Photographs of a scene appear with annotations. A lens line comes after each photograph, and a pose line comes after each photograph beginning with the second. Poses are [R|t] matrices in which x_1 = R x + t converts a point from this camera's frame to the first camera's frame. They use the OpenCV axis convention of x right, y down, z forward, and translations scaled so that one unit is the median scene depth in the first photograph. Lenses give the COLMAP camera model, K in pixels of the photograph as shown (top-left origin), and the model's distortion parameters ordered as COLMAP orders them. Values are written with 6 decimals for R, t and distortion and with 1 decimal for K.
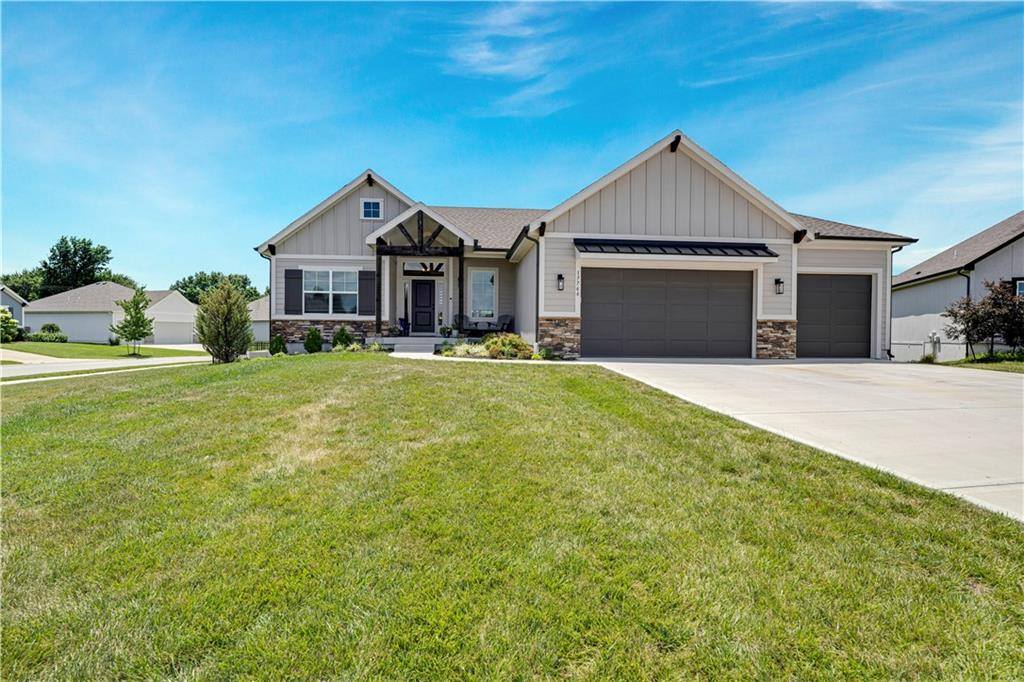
lens RADIAL K [[519.2, 0, 512.0], [0, 519.2, 341.0], [0, 0, 1]] dist [-0.002978, 0.000014]
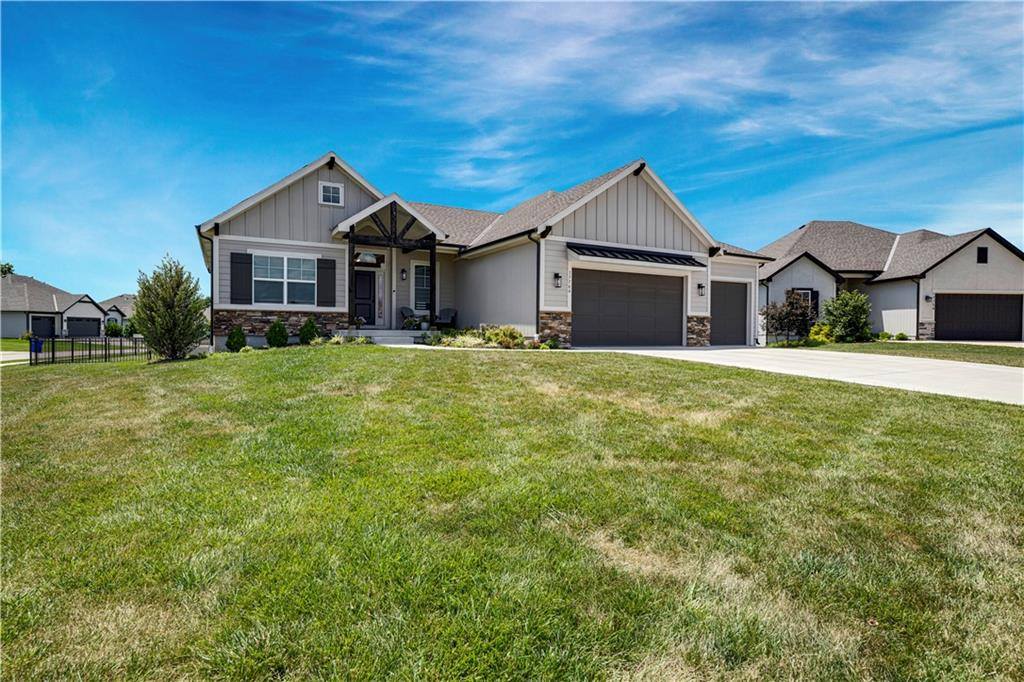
lens RADIAL K [[519.2, 0, 512.0], [0, 519.2, 341.0], [0, 0, 1]] dist [-0.002978, 0.000014]
pose [[0.919194, -0.008024, 0.393722, -0.413723], [0.004286, 0.999937, 0.010373, 0.006080], [-0.393781, -0.007847, 0.919171, 0.000538]]
